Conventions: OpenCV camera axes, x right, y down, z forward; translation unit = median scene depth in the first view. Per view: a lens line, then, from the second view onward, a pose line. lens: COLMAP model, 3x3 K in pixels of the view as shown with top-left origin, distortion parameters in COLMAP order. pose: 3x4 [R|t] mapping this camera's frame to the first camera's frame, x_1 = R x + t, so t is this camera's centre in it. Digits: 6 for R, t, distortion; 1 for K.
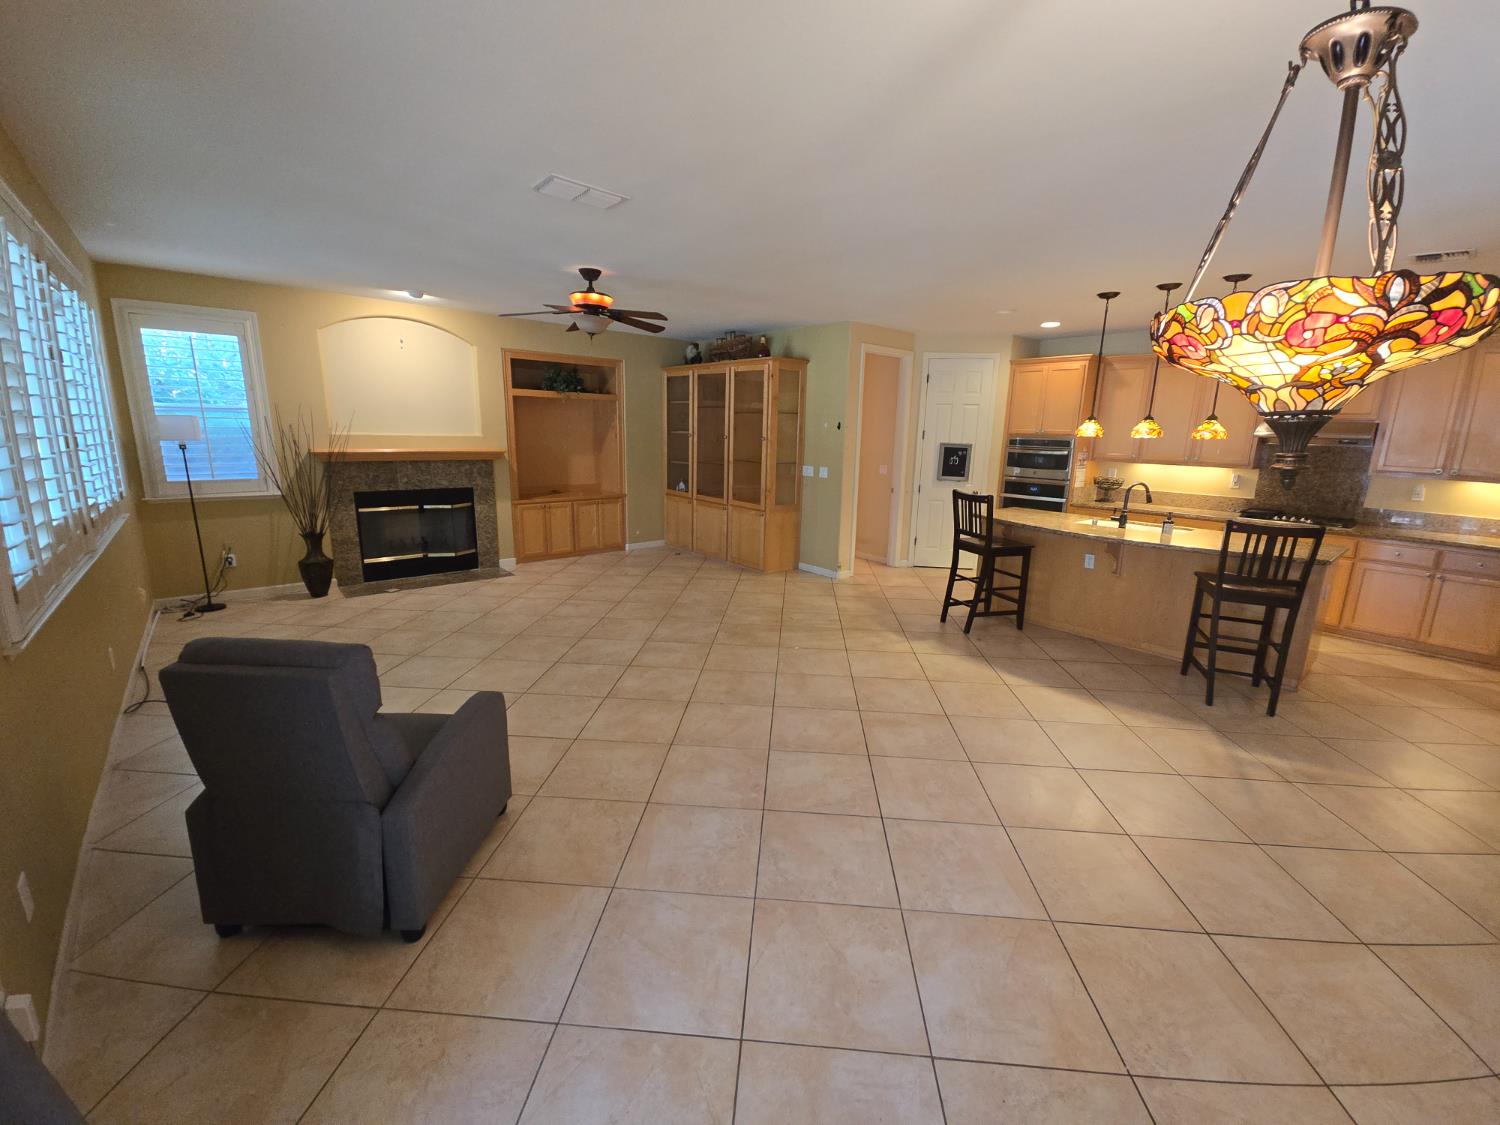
lens RADIAL K [[612.4, 0, 752.2], [0, 612.4, 551.9], [0, 0, 1]] dist [0.014295, -0.007958]
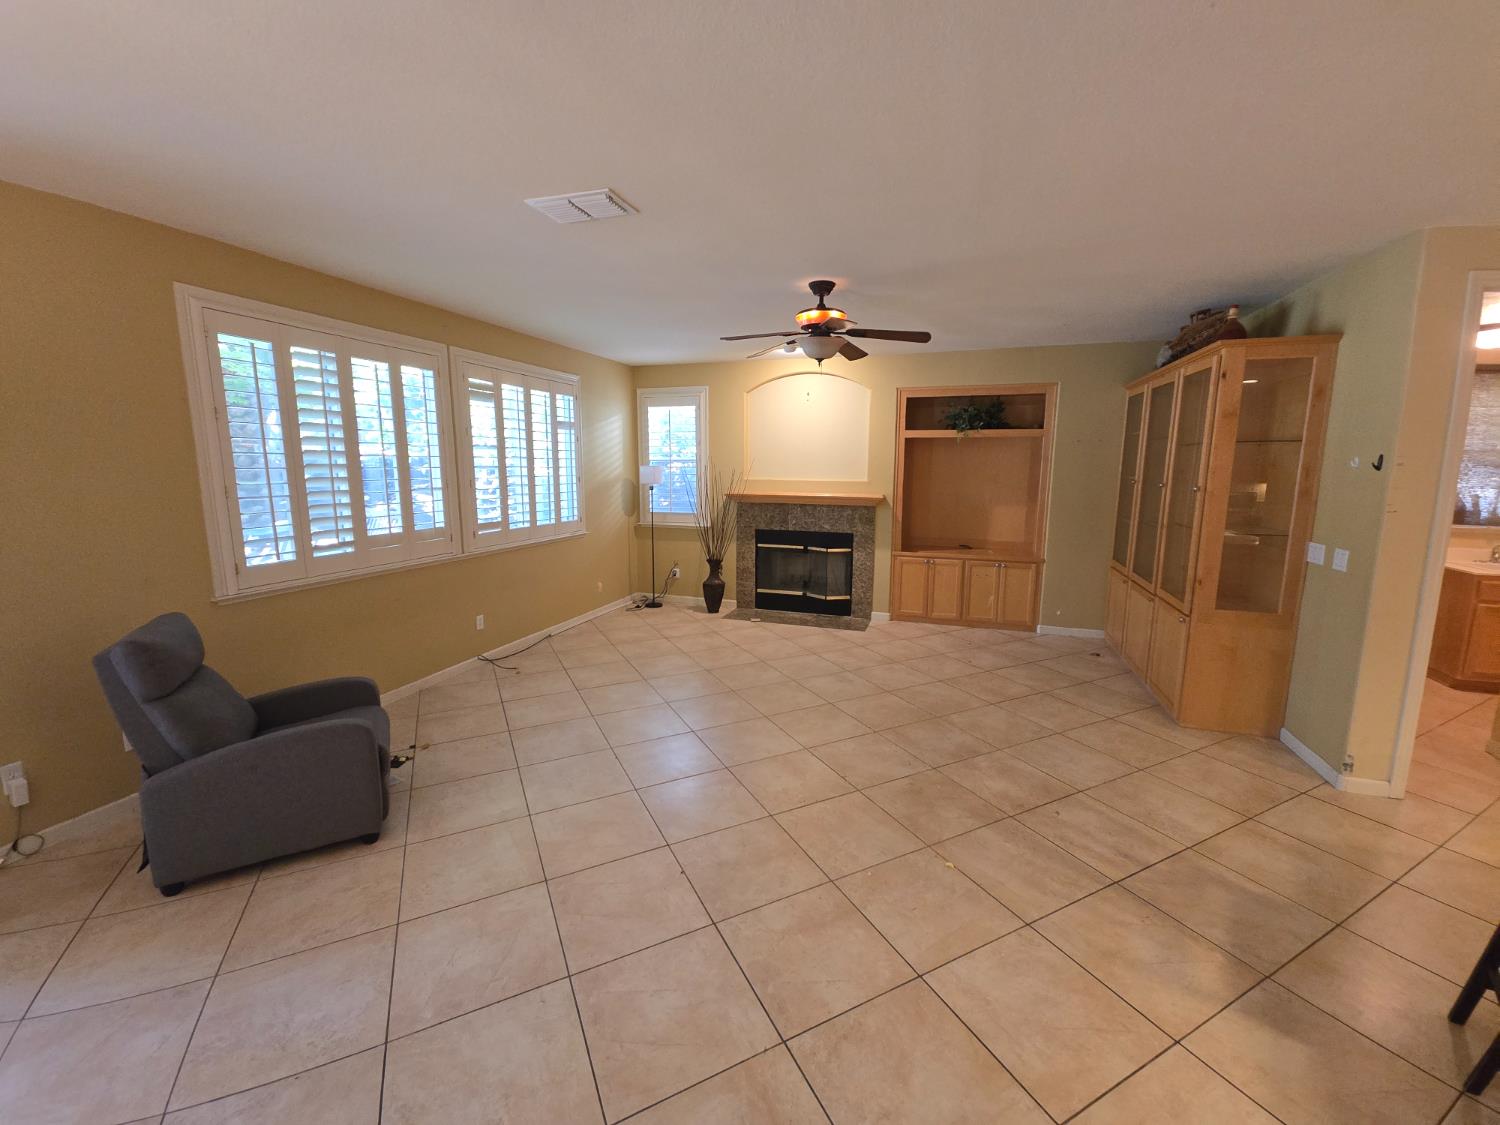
lens RADIAL K [[612.4, 0, 743.1], [0, 612.4, 536.0], [0, 0, 1]] dist [0.014295, -0.007958]
pose [[0.515029, 0.079126, -0.853513, 0.291924], [-0.166174, 0.986057, -0.008860, -0.065479], [0.840911, 0.146395, 0.520996, 0.361822]]
